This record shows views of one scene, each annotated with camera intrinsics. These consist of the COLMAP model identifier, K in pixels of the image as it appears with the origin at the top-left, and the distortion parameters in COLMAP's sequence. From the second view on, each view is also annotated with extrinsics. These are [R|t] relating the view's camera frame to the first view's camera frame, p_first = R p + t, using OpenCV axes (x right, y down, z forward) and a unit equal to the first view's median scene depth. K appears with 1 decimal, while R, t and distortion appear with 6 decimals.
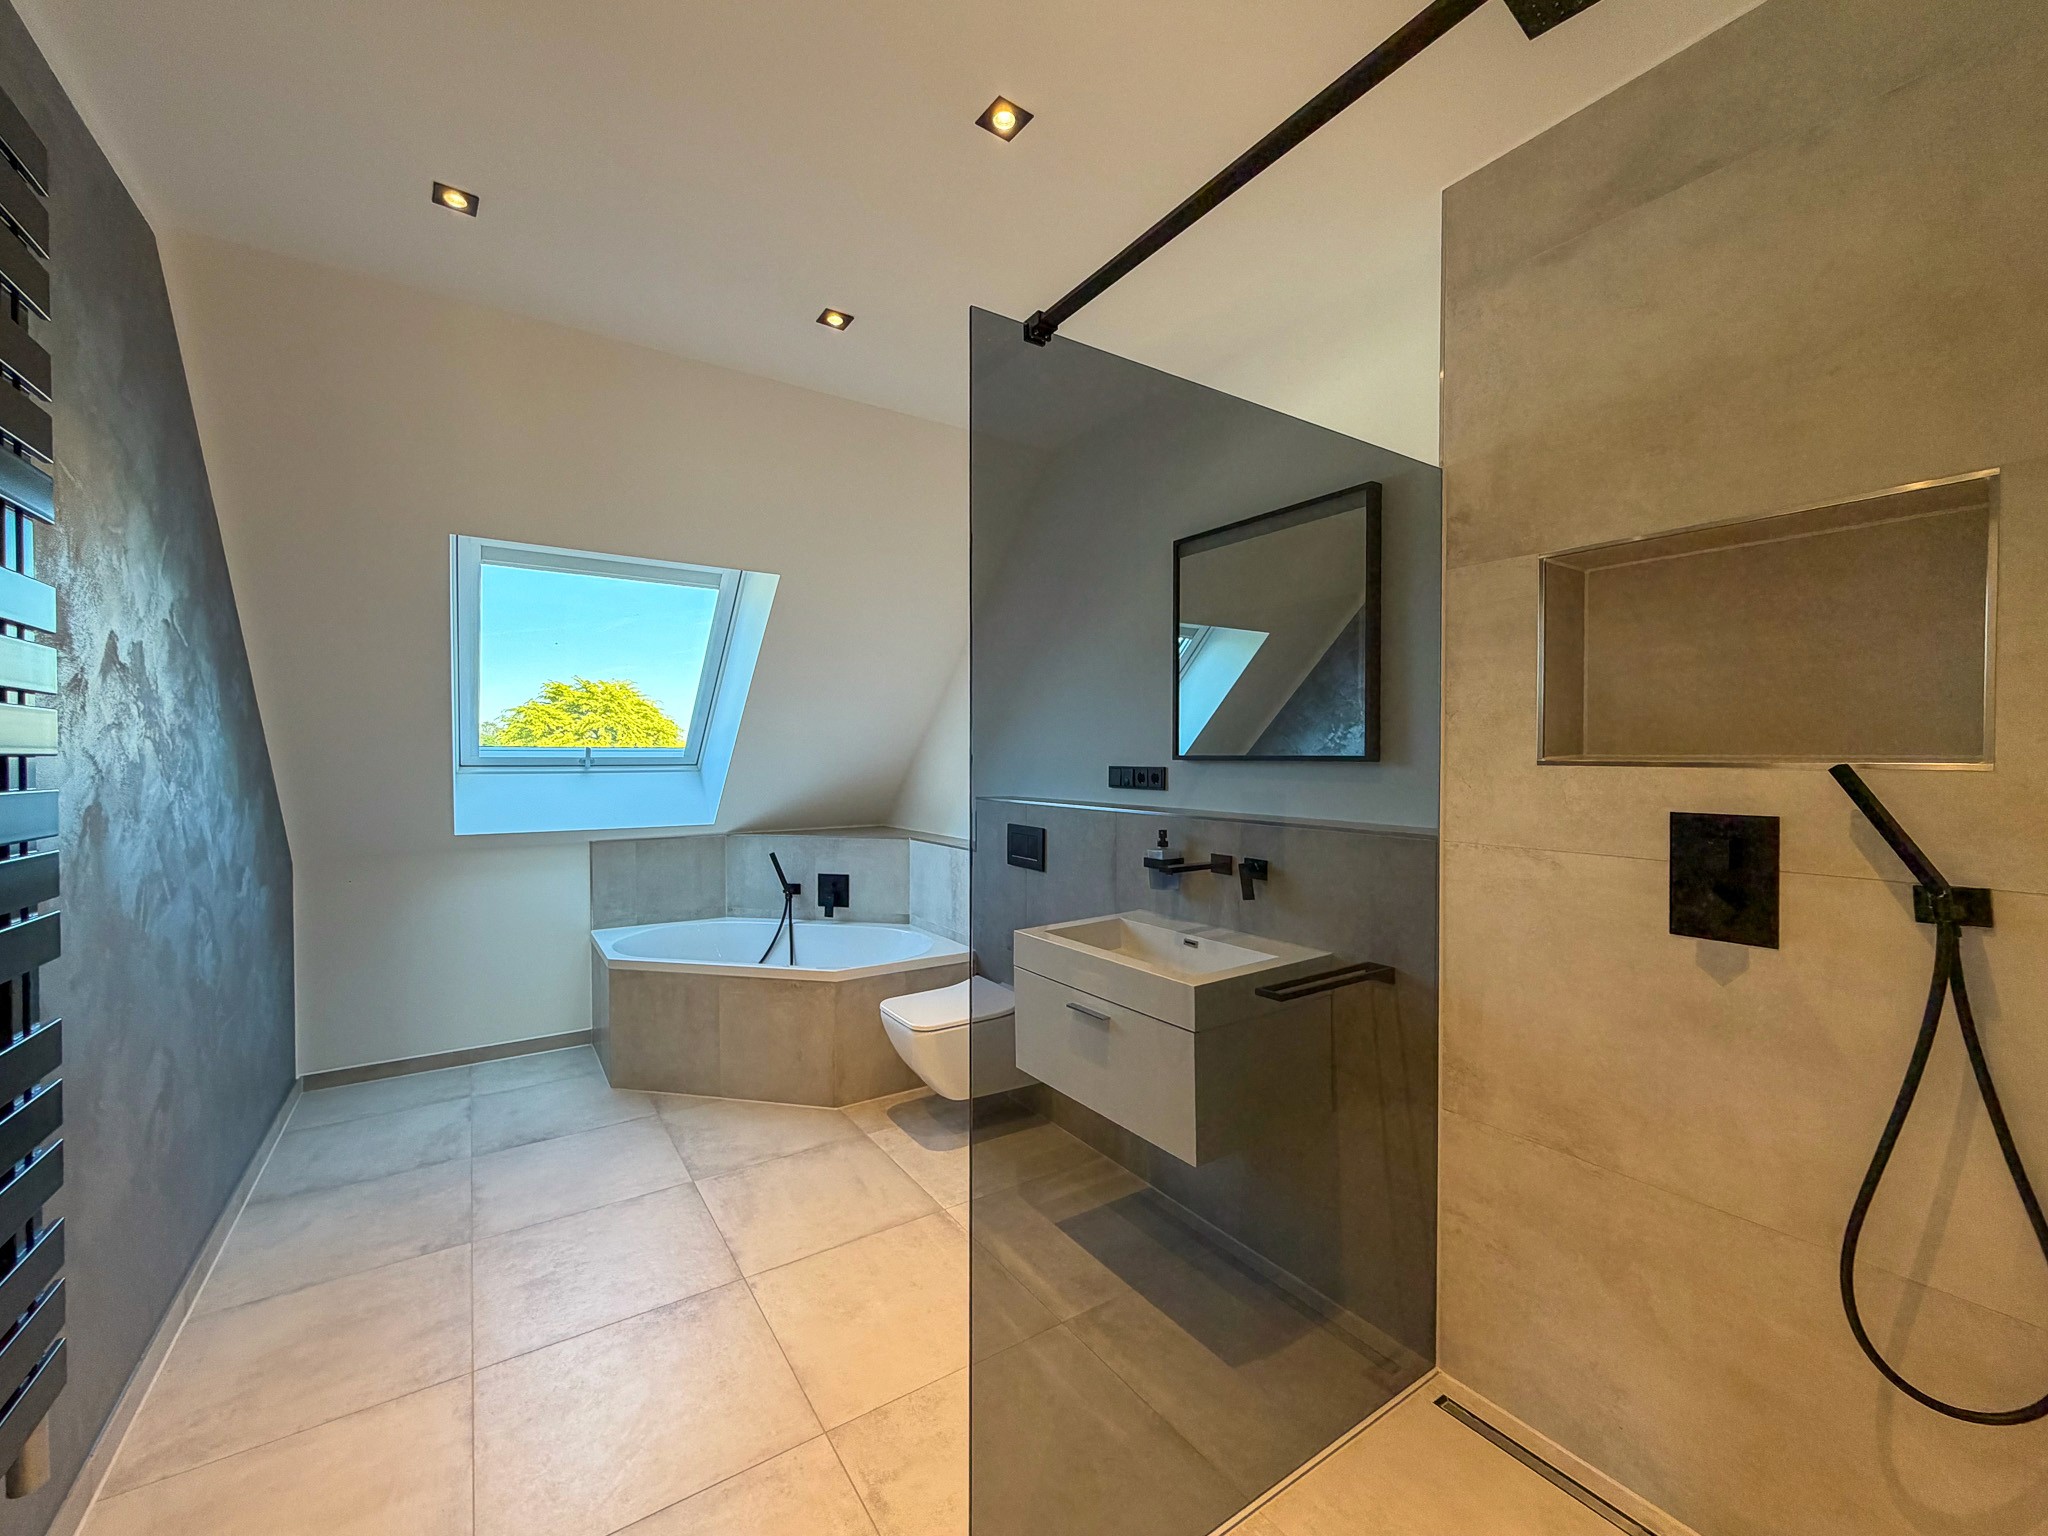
lens RADIAL K [[817.9, 0, 1024.0], [0, 817.9, 768.0], [0, 0, 1]] dist [-0.014854, -0.000177]
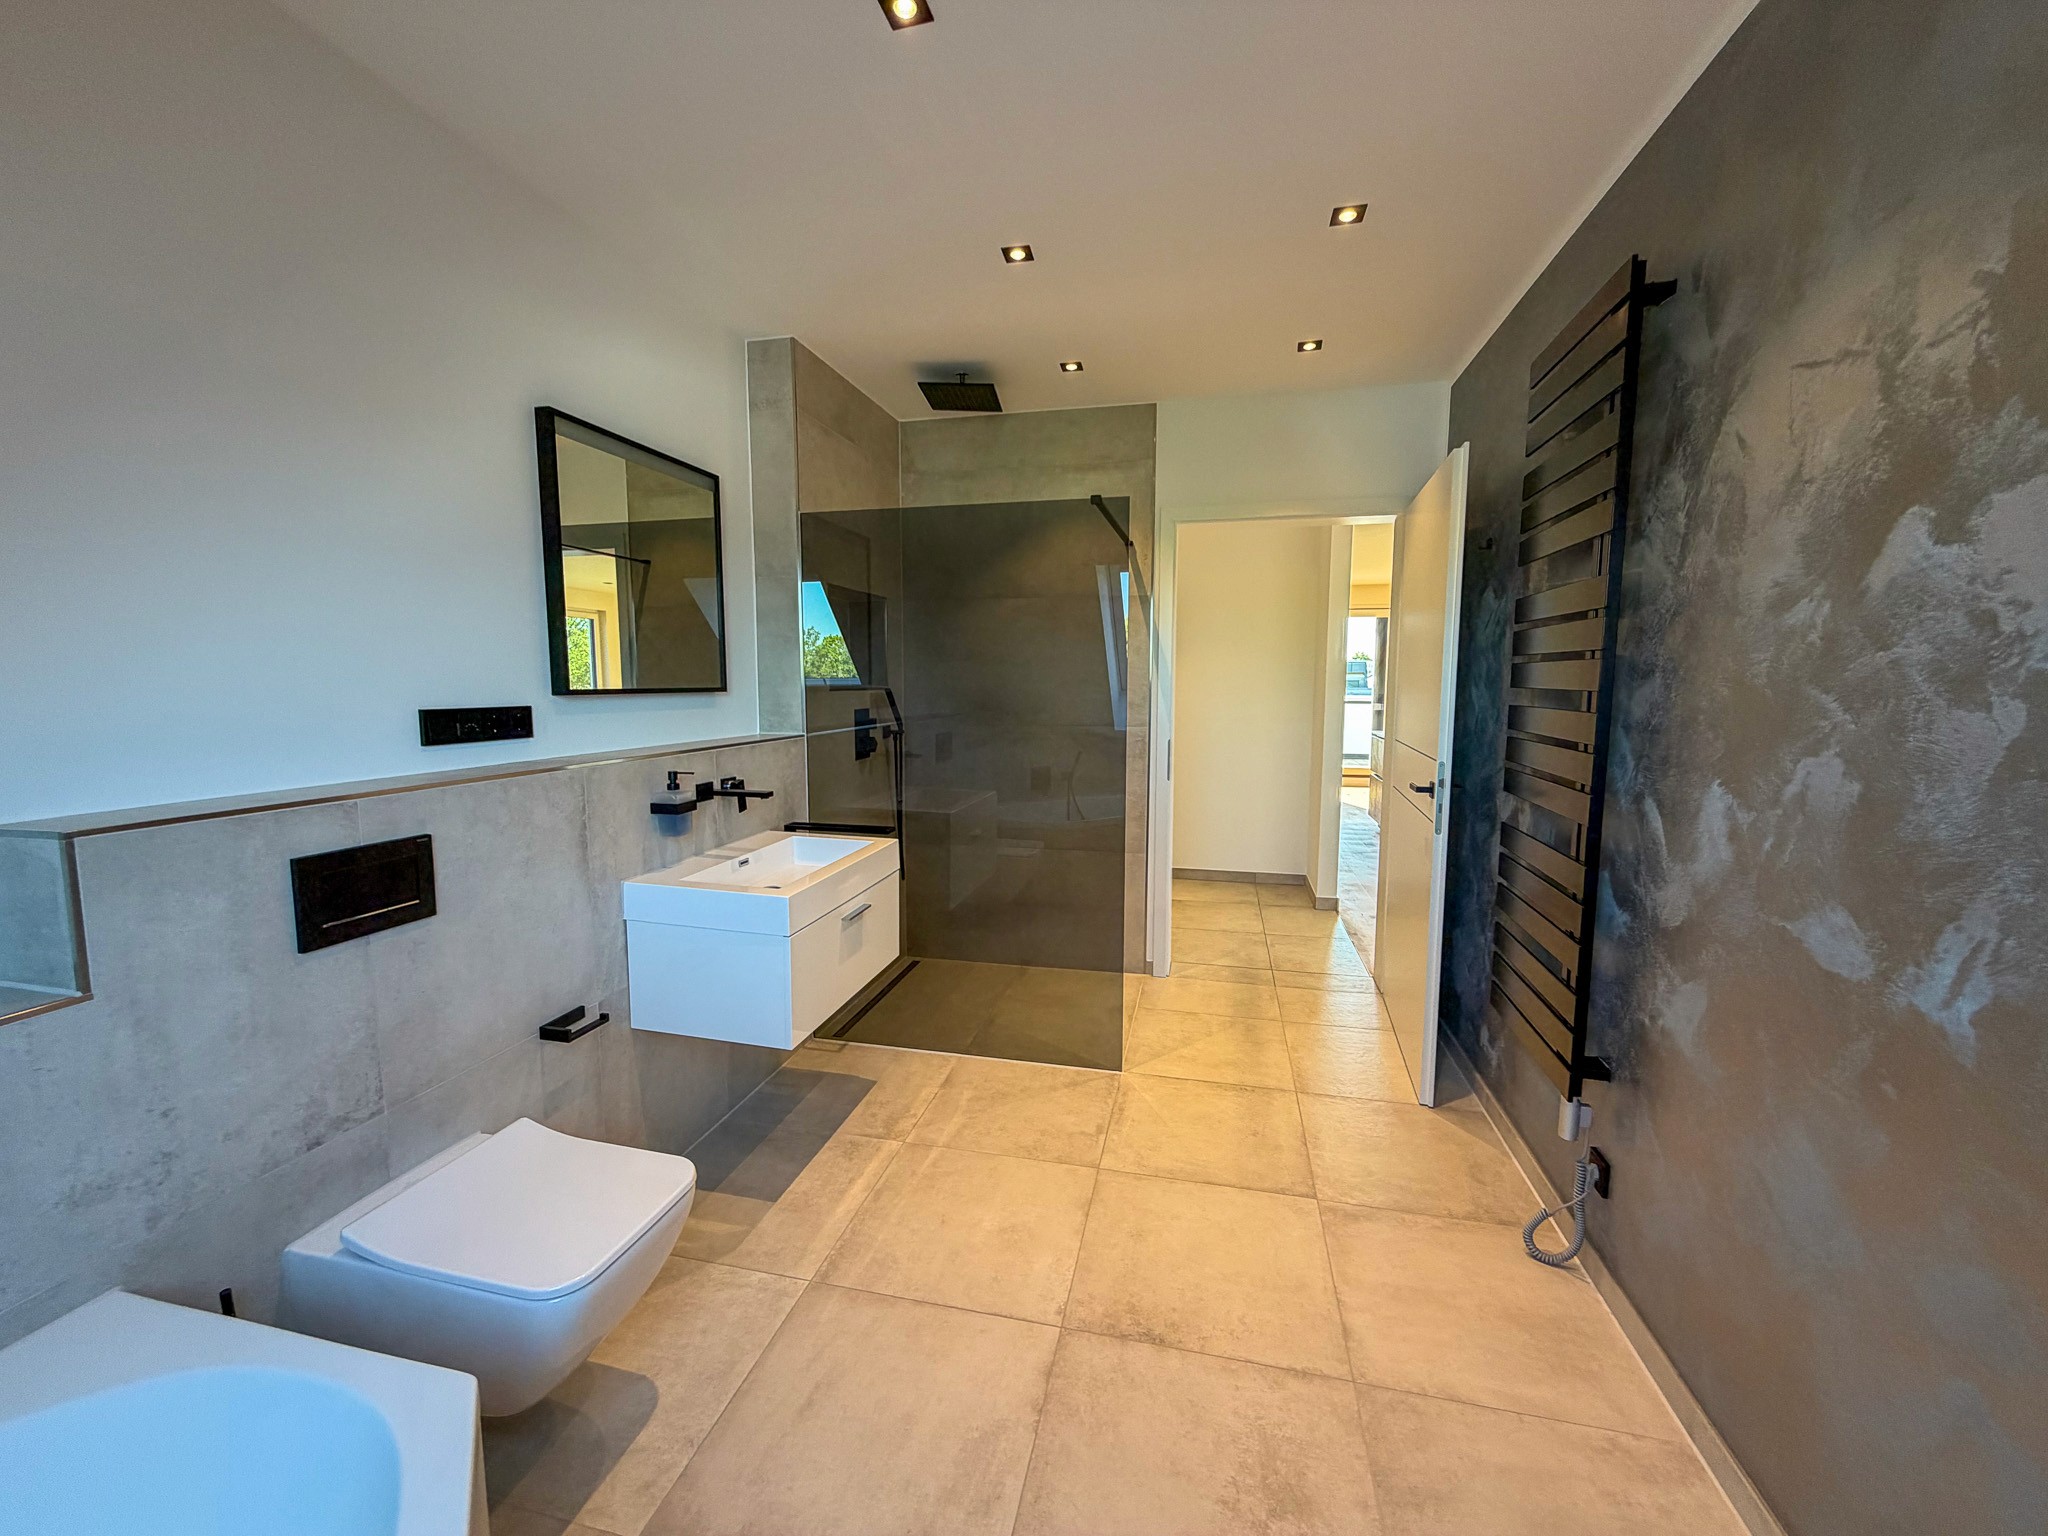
lens RADIAL K [[823.1, 0, 1021.6], [0, 823.1, 765.3], [0, 0, 1]] dist [0.001153, -0.000323]
pose [[-0.682360, -0.074873, 0.727172, -0.819543], [0.010595, 0.993624, 0.112250, -0.032147], [-0.730939, 0.084299, -0.677216, 1.436908]]
